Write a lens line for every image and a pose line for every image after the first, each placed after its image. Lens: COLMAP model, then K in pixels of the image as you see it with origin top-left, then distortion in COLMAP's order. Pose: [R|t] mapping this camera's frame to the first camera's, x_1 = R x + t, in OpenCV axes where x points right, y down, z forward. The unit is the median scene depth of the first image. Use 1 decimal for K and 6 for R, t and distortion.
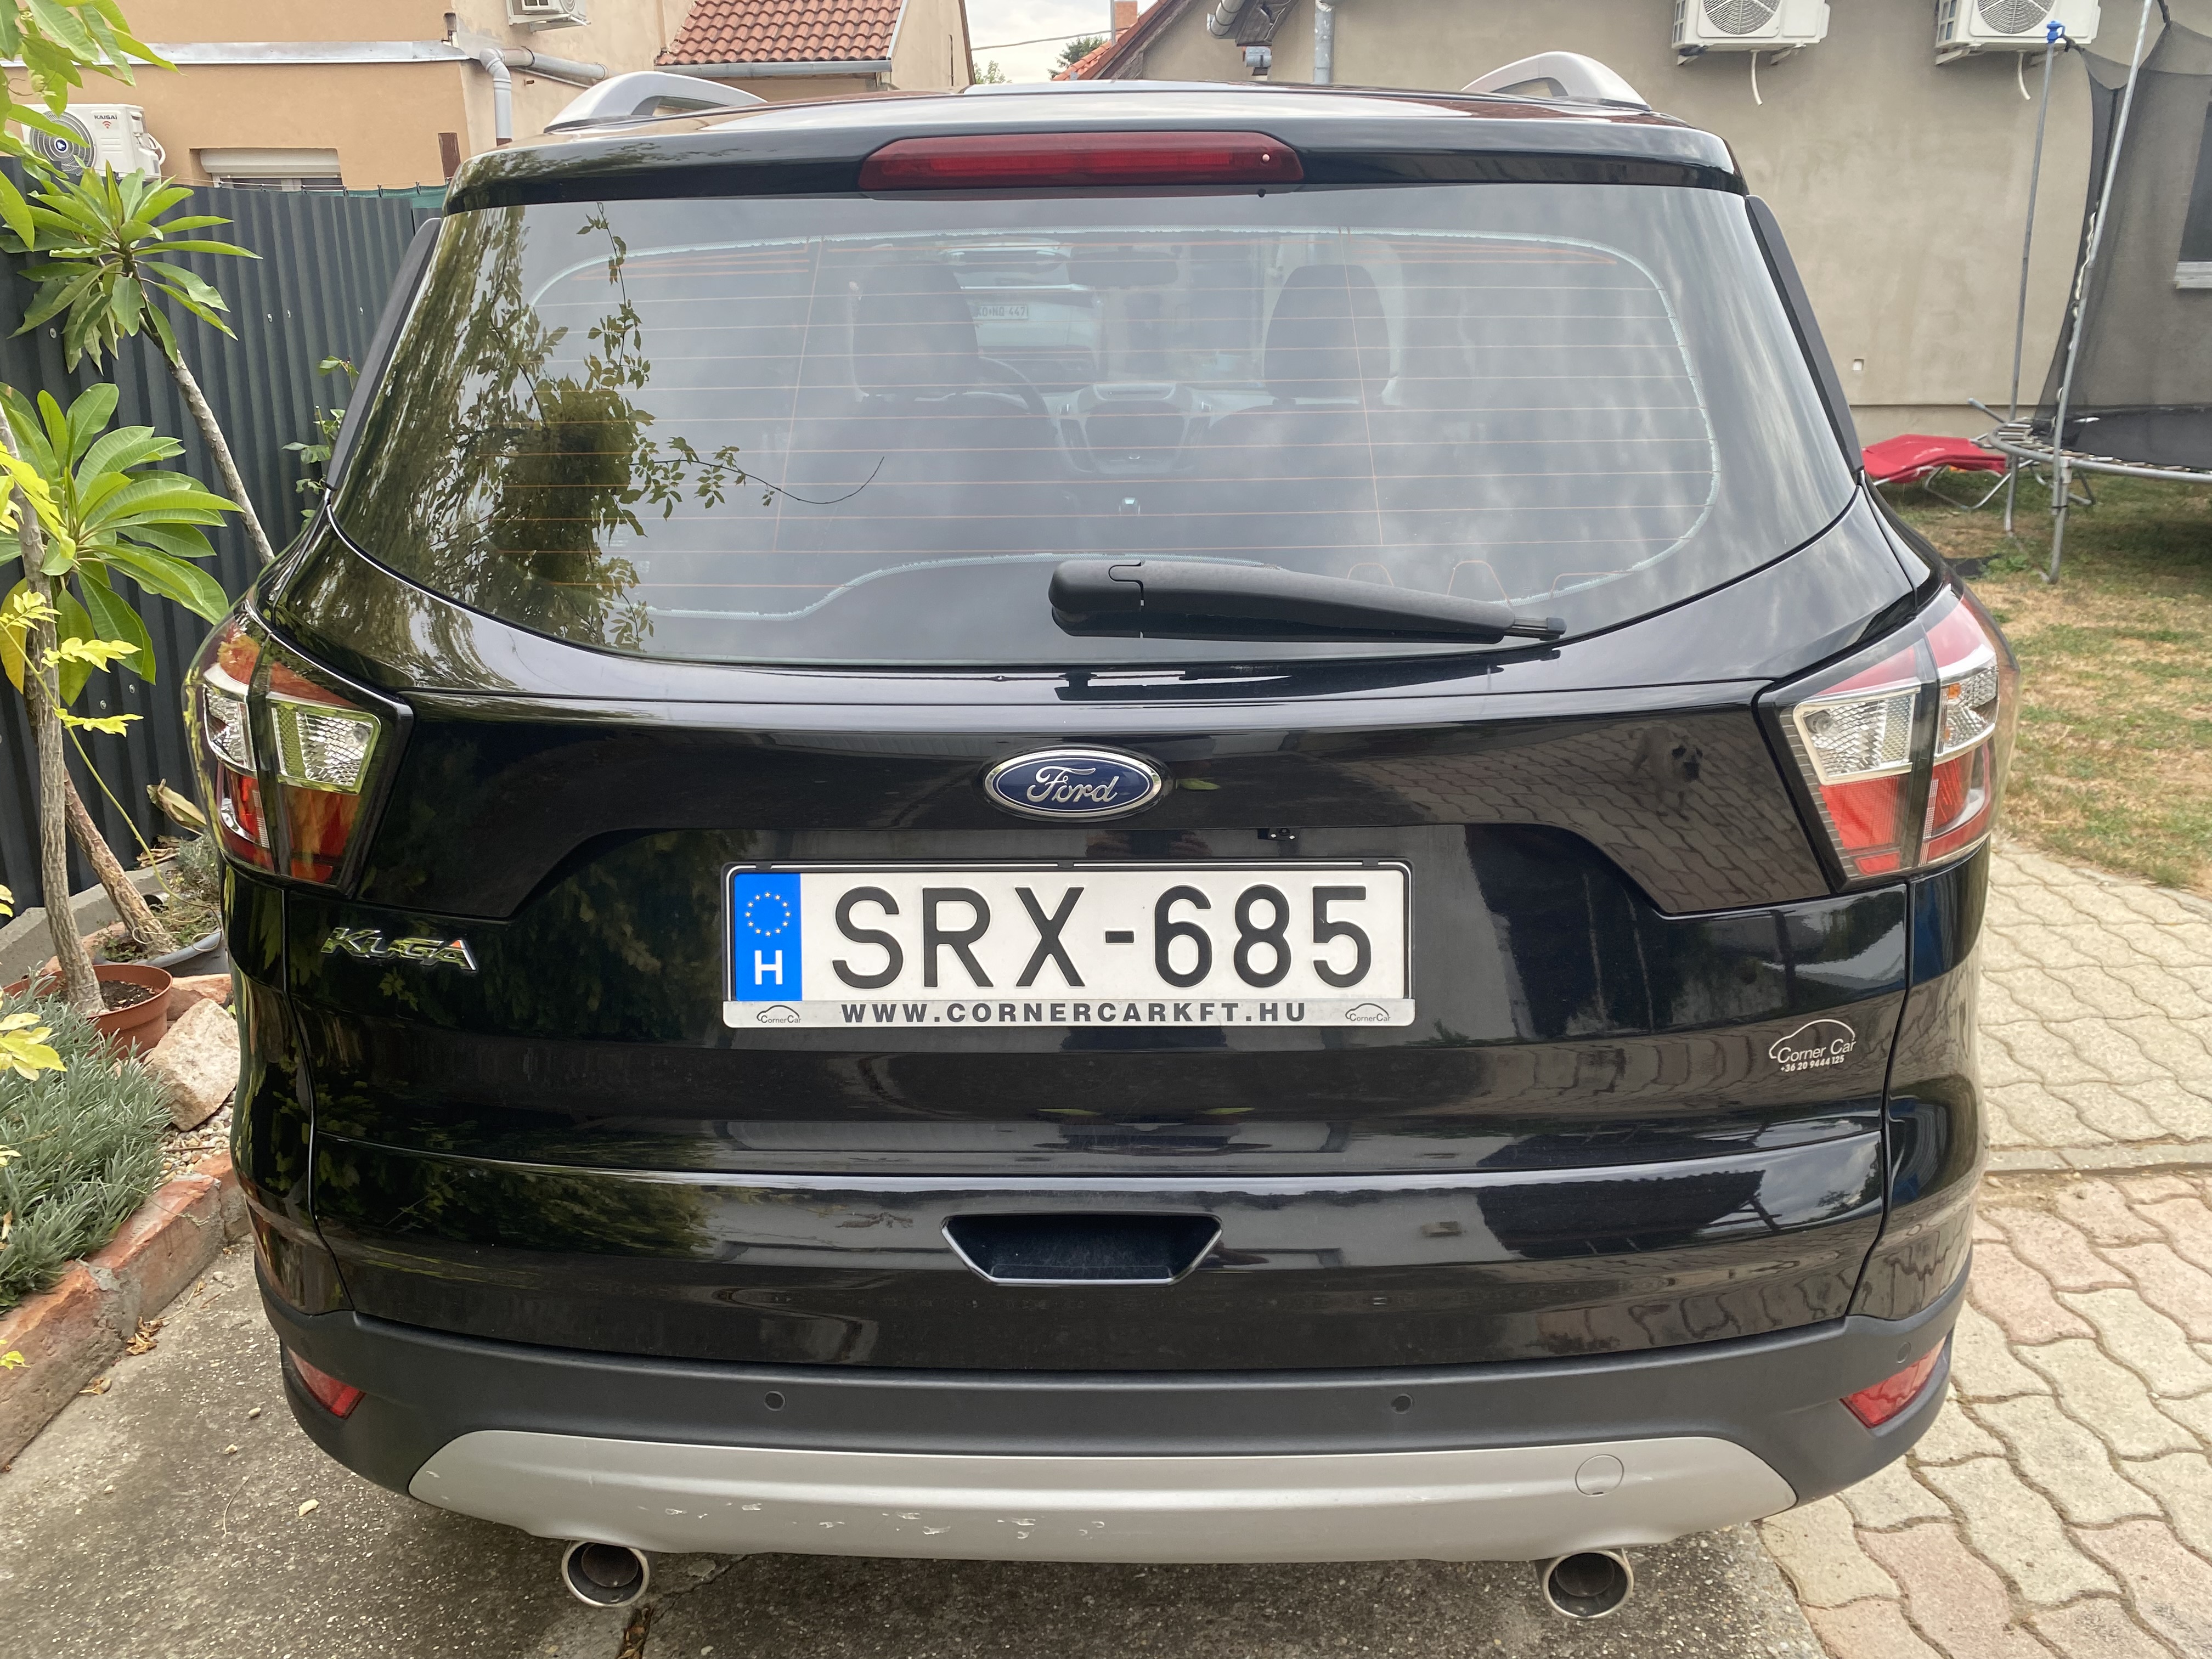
lens RADIAL K [[1678.5, 0, 1106.0], [0, 1678.5, 829.5], [0, 0, 1]] dist [0.037163, -0.005081]
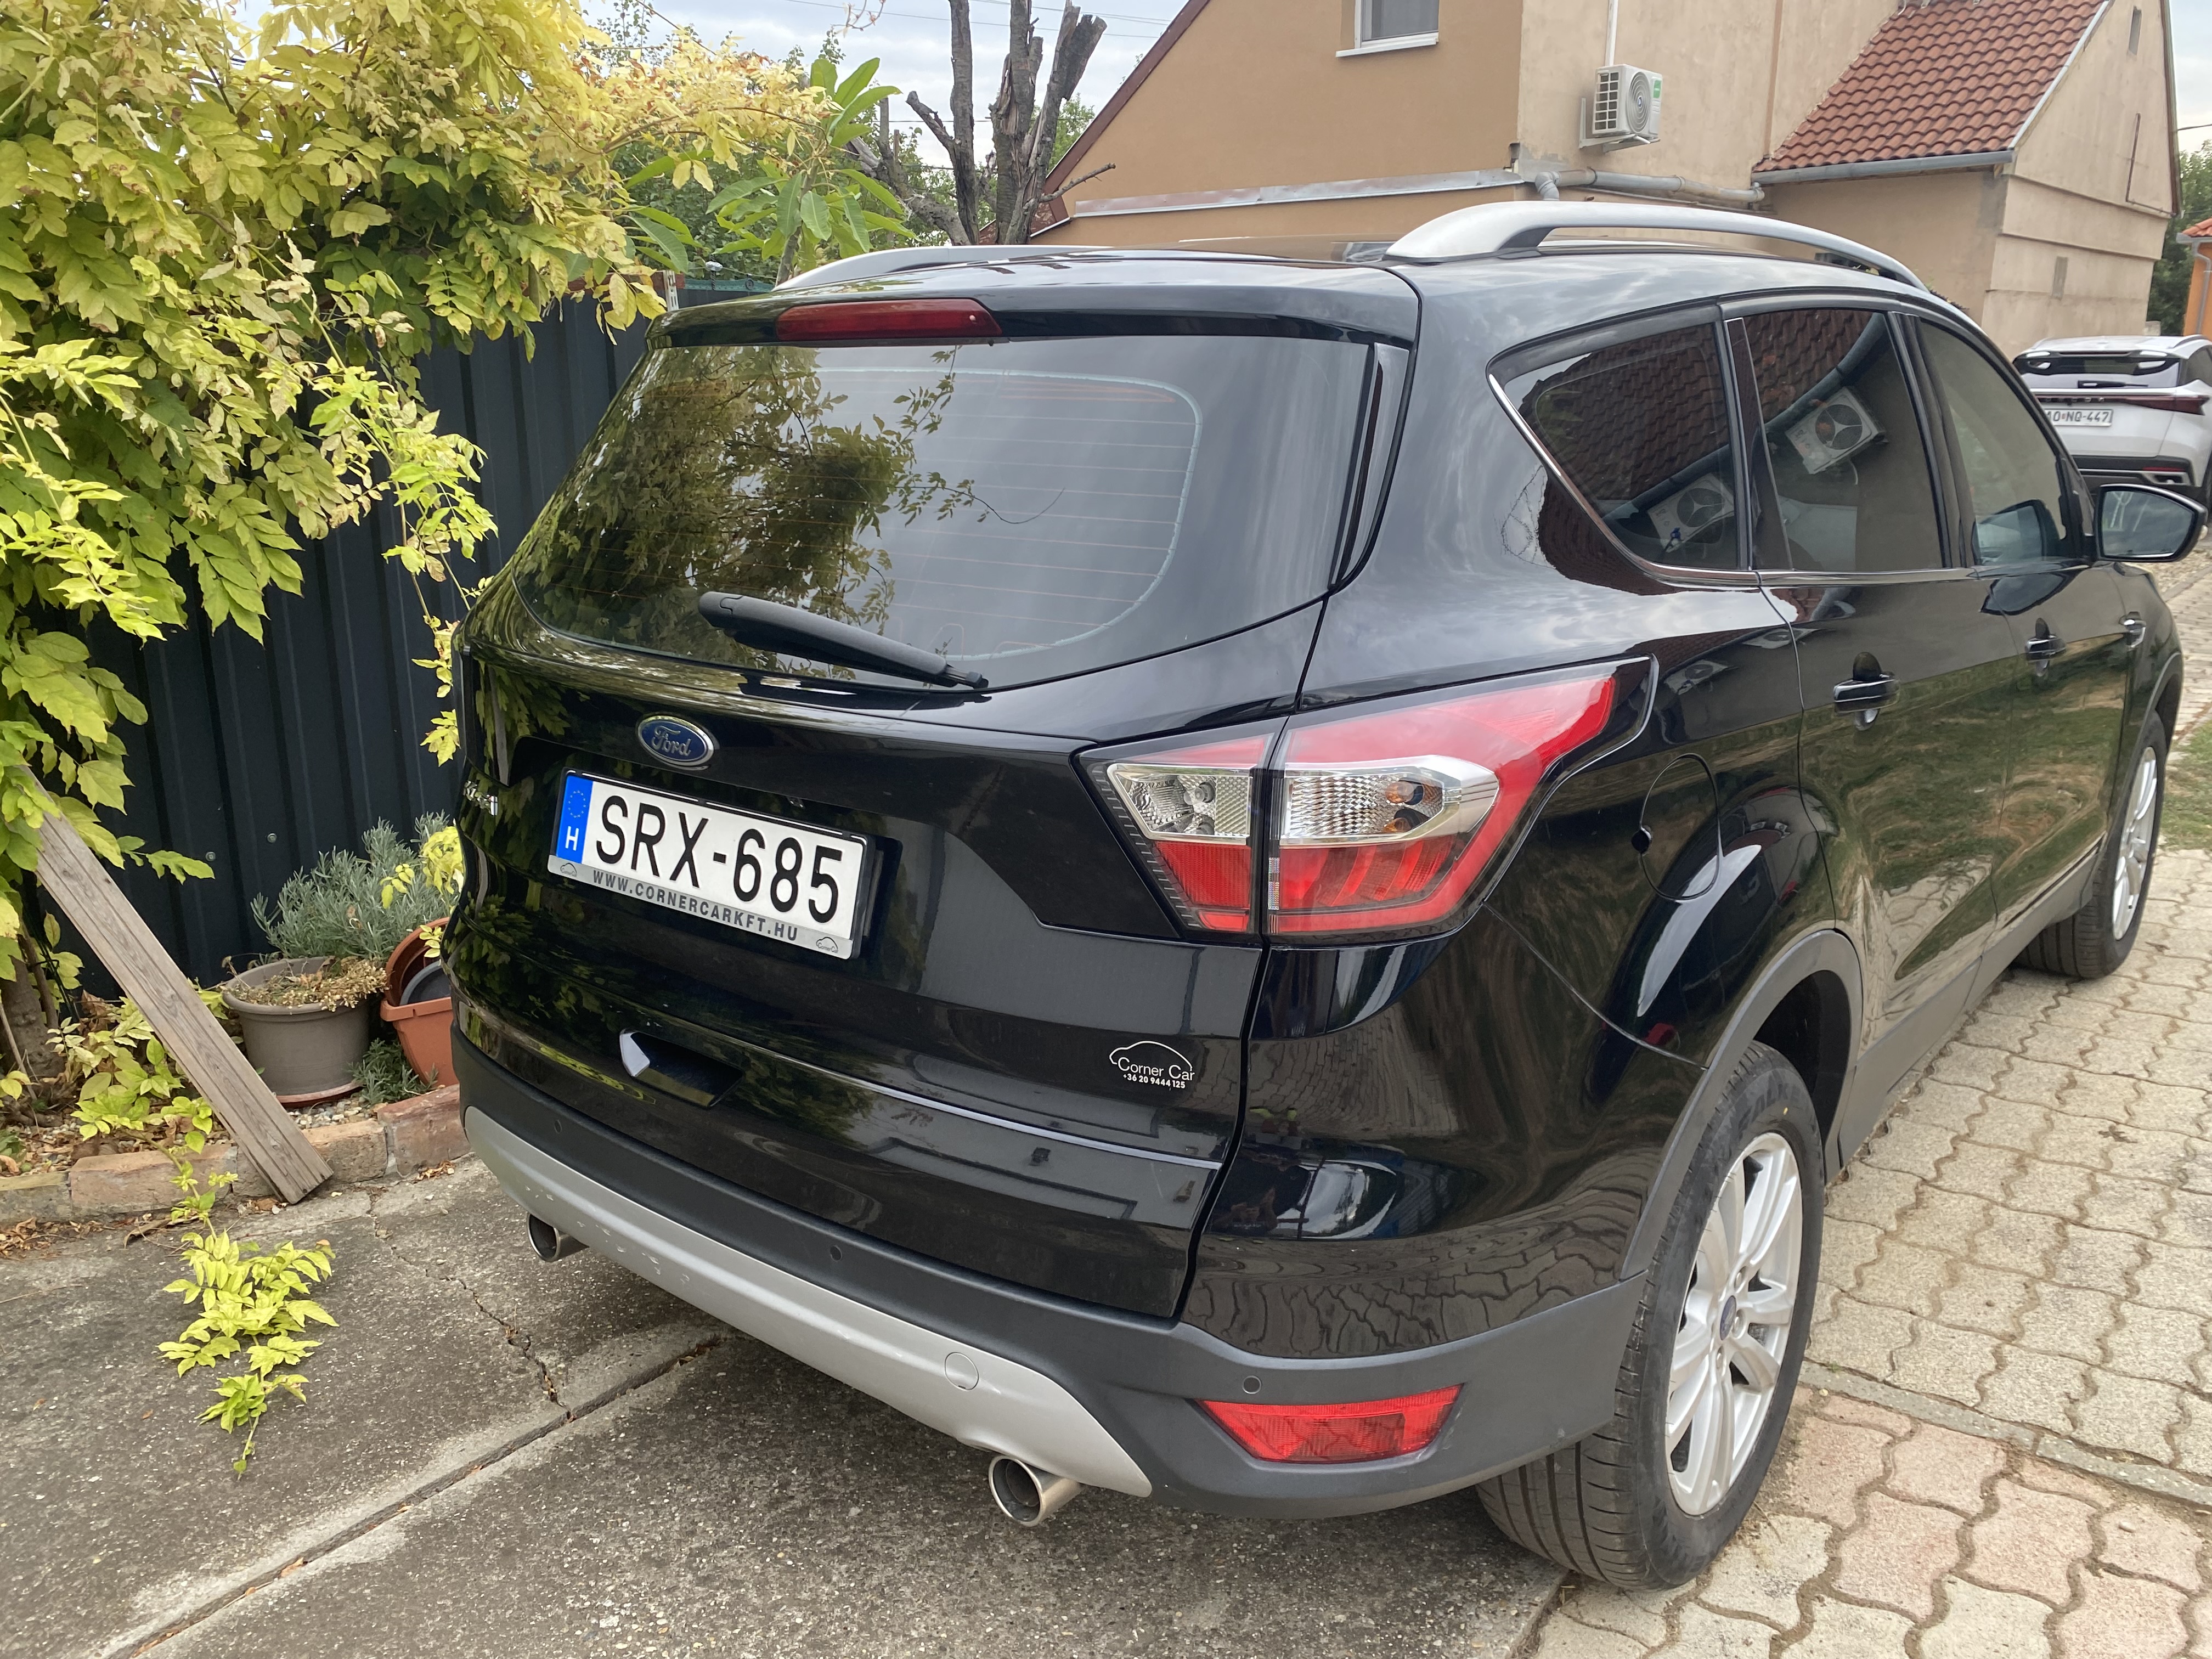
lens RADIAL K [[1678.5, 0, 1106.0], [0, 1678.5, 829.5], [0, 0, 1]] dist [0.037163, -0.005081]
pose [[0.809476, 0.170414, -0.561878, 1.063272], [-0.200561, 0.979647, 0.008180, -0.036214], [0.551836, 0.106070, 0.827180, 0.001617]]
